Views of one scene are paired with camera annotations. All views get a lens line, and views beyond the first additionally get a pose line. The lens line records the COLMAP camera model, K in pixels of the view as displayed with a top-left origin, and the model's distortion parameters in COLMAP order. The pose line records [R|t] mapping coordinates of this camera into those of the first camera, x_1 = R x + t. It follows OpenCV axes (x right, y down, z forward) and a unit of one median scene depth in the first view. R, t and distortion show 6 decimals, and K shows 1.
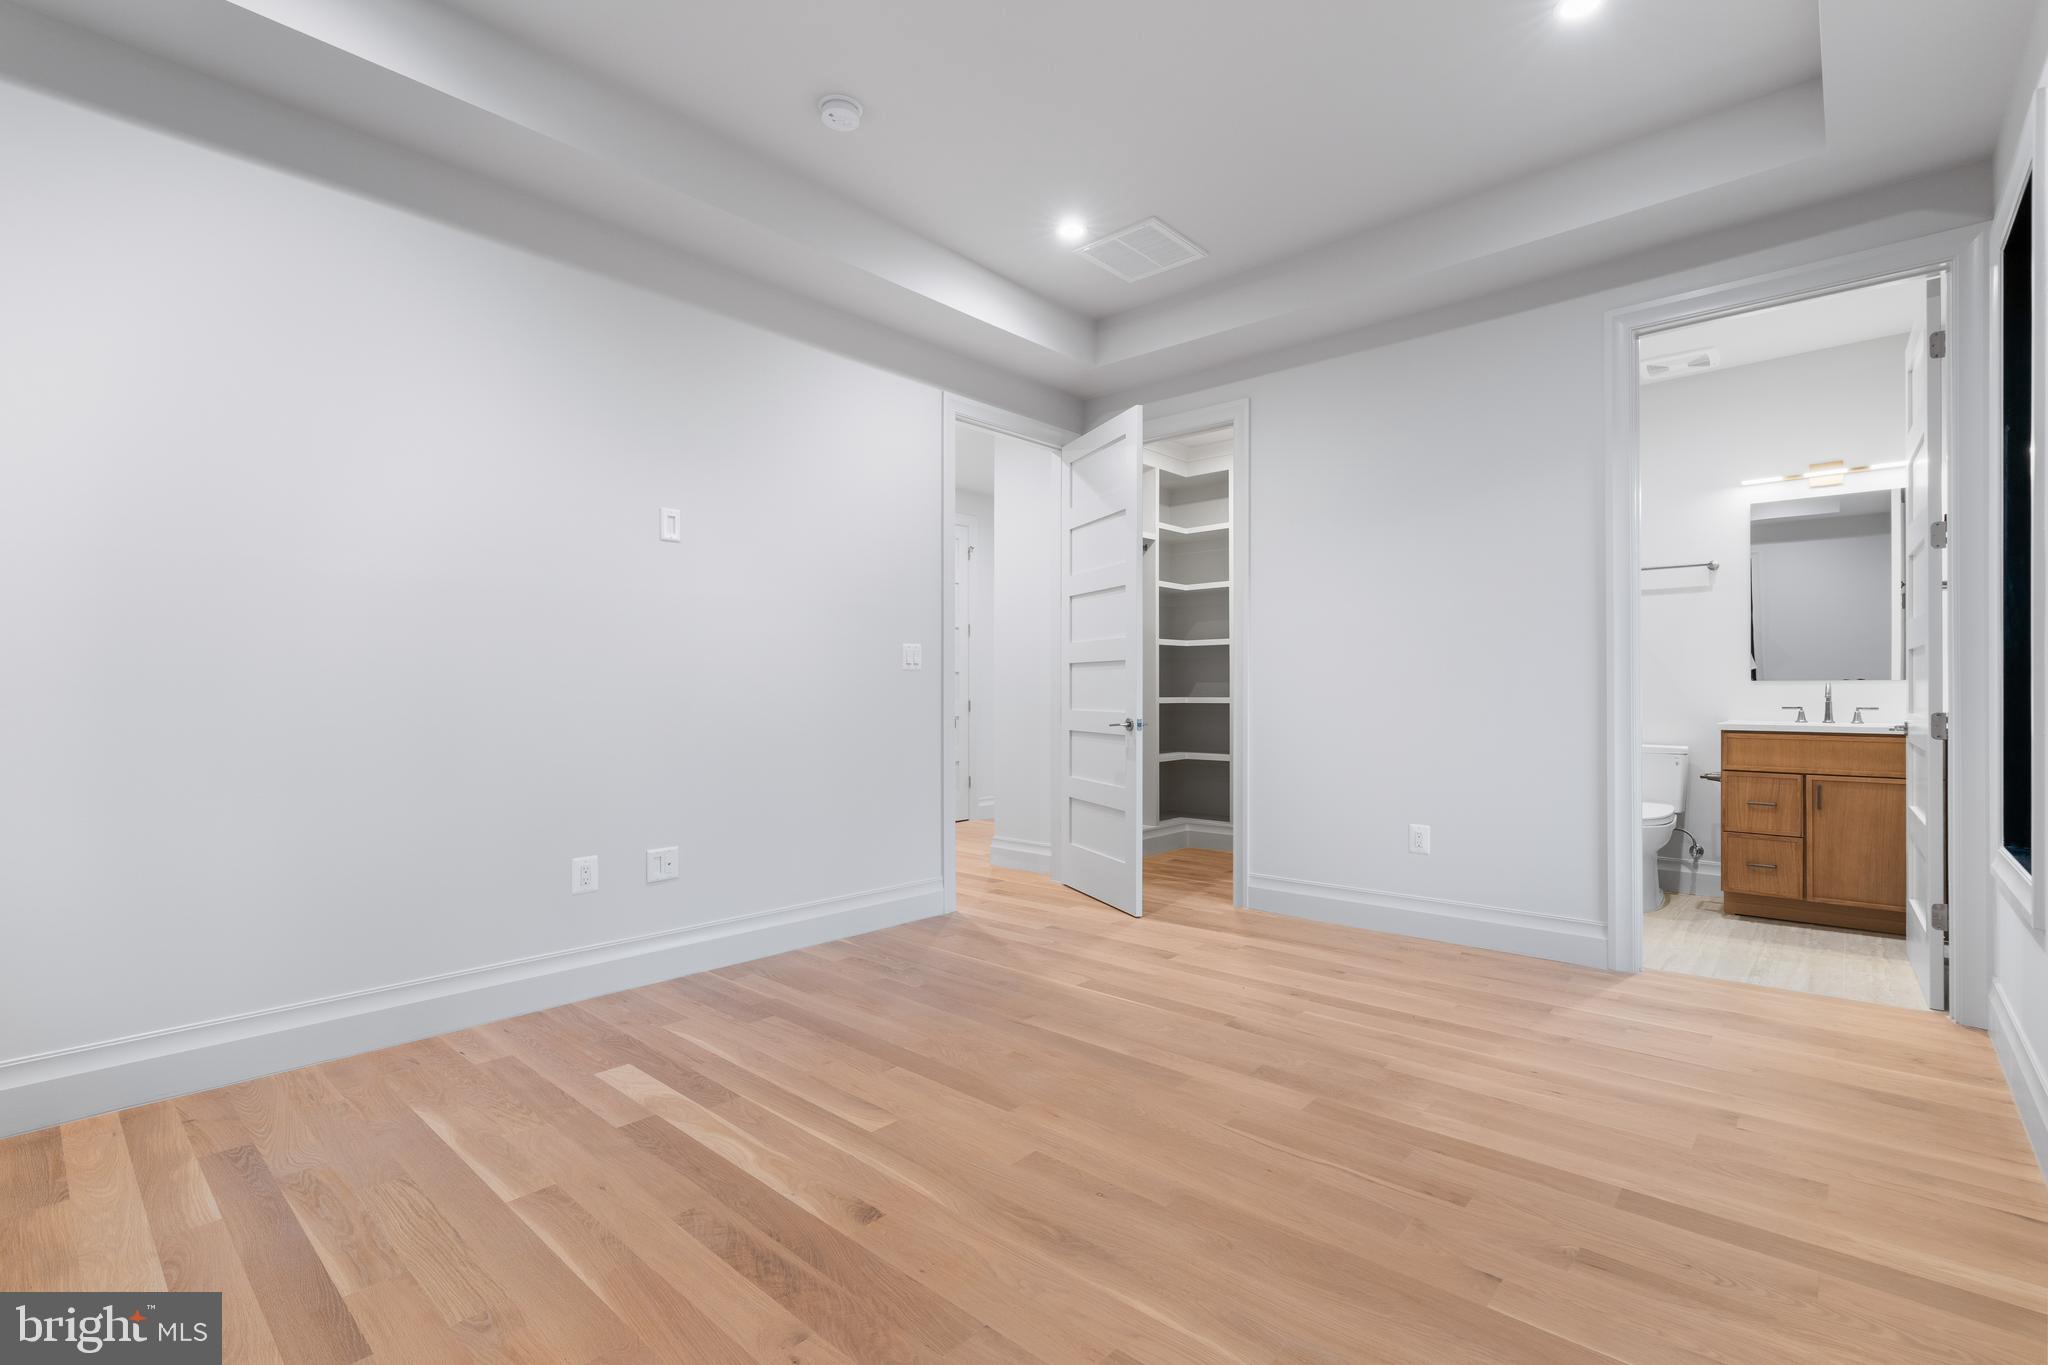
lens RADIAL K [[929.5, 0, 1029.1], [0, 929.5, 675.9], [0, 0, 1]] dist [-0.007415, 0.002770]
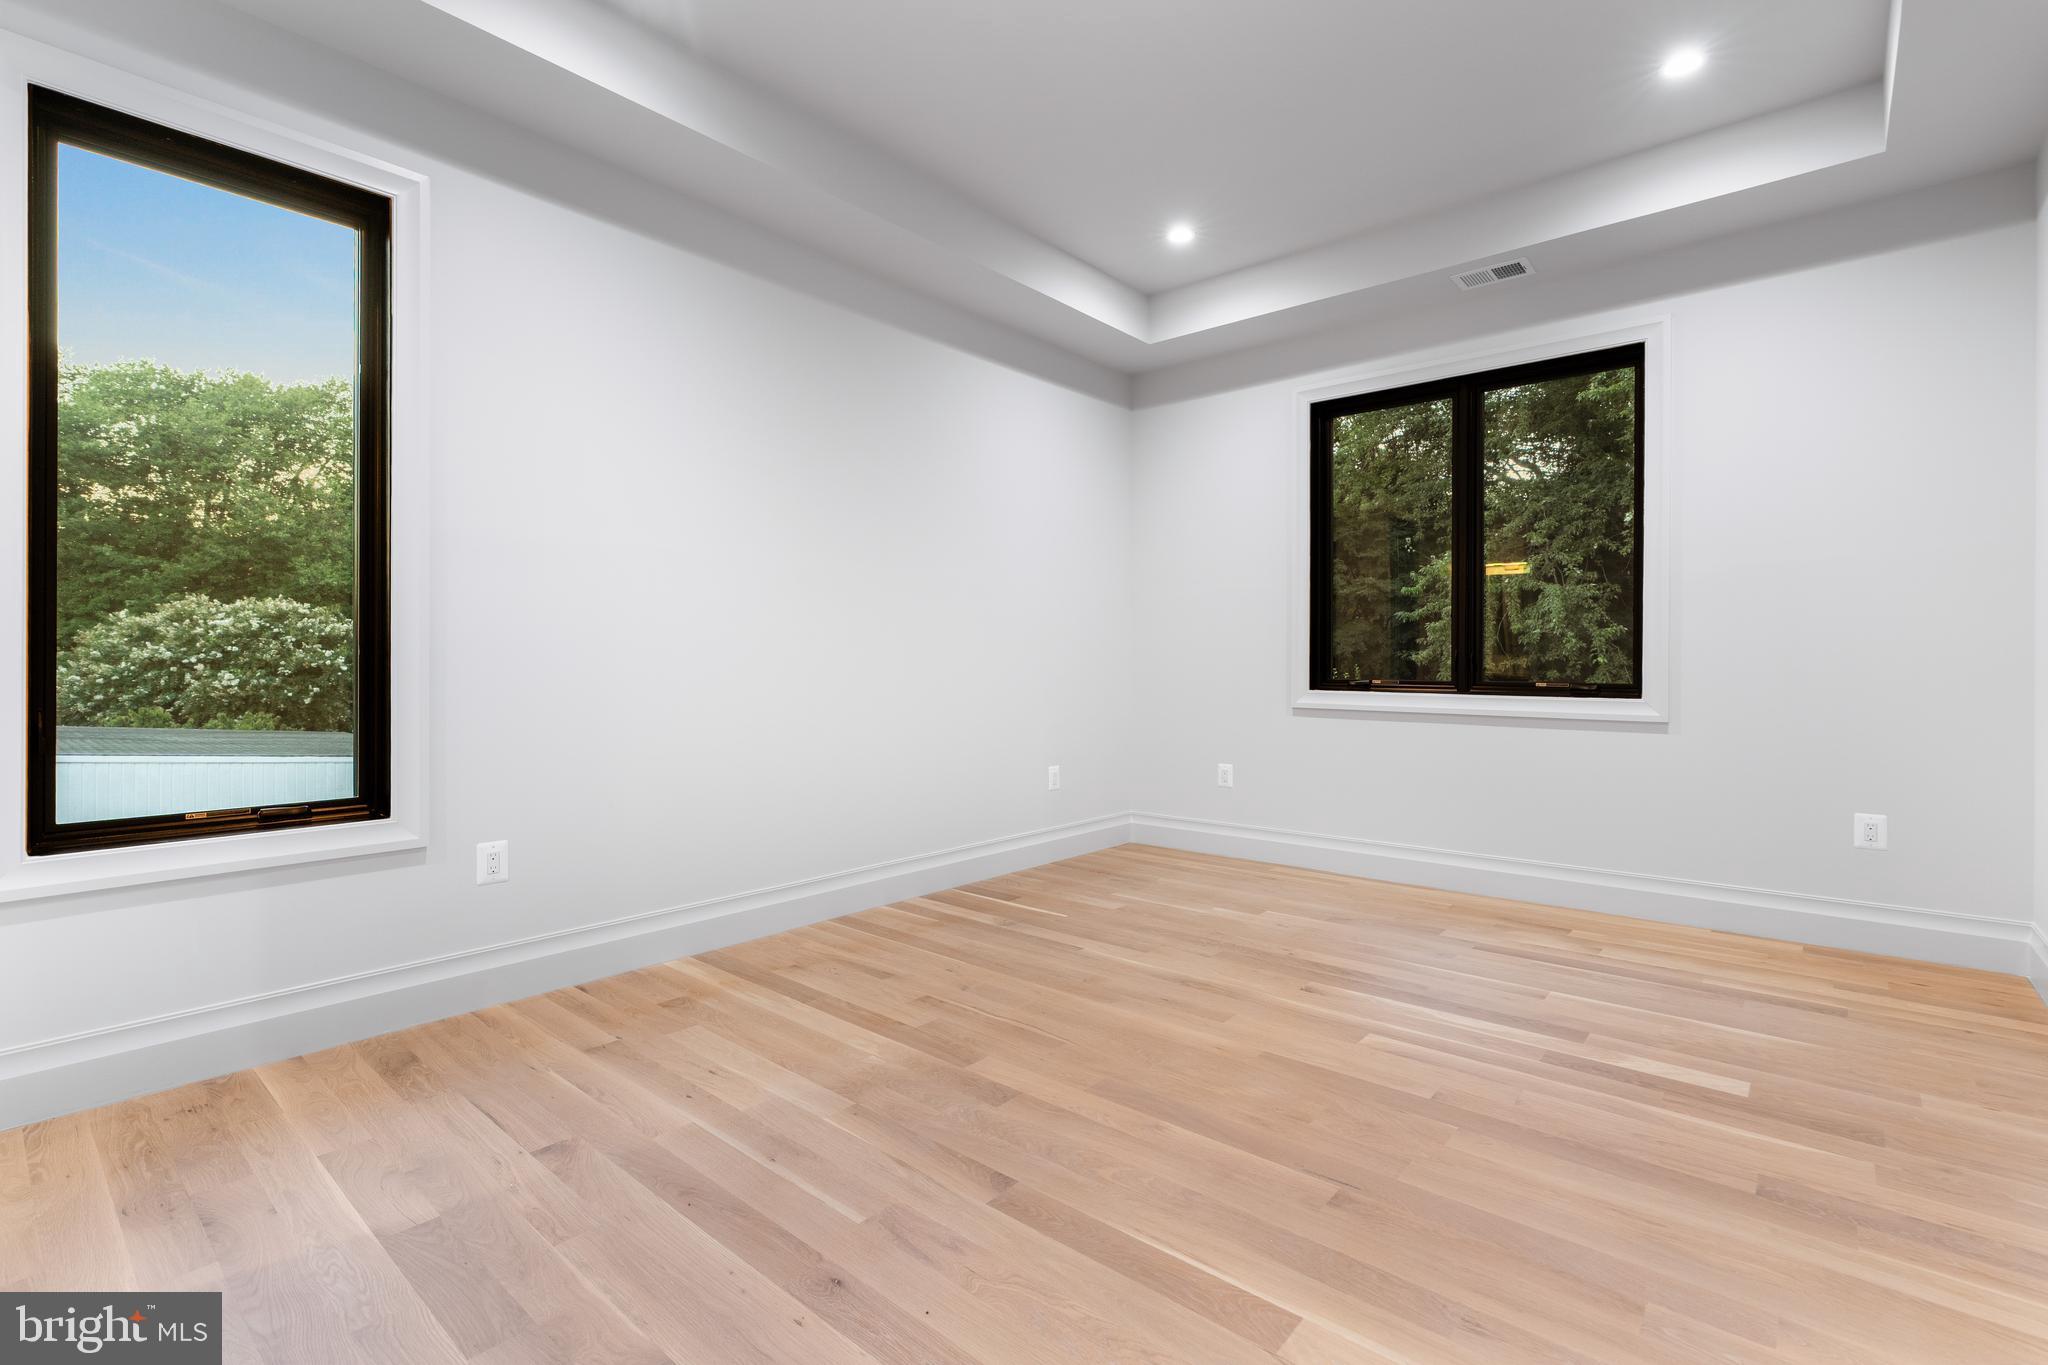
lens RADIAL K [[929.5, 0, 1029.1], [0, 929.5, 675.9], [0, 0, 1]] dist [-0.007415, 0.002770]
pose [[-0.999710, 0.000265, -0.024087, 0.249235], [0.000320, 0.999997, -0.002274, 0.037280], [0.024086, -0.002281, -0.999707, 1.868806]]
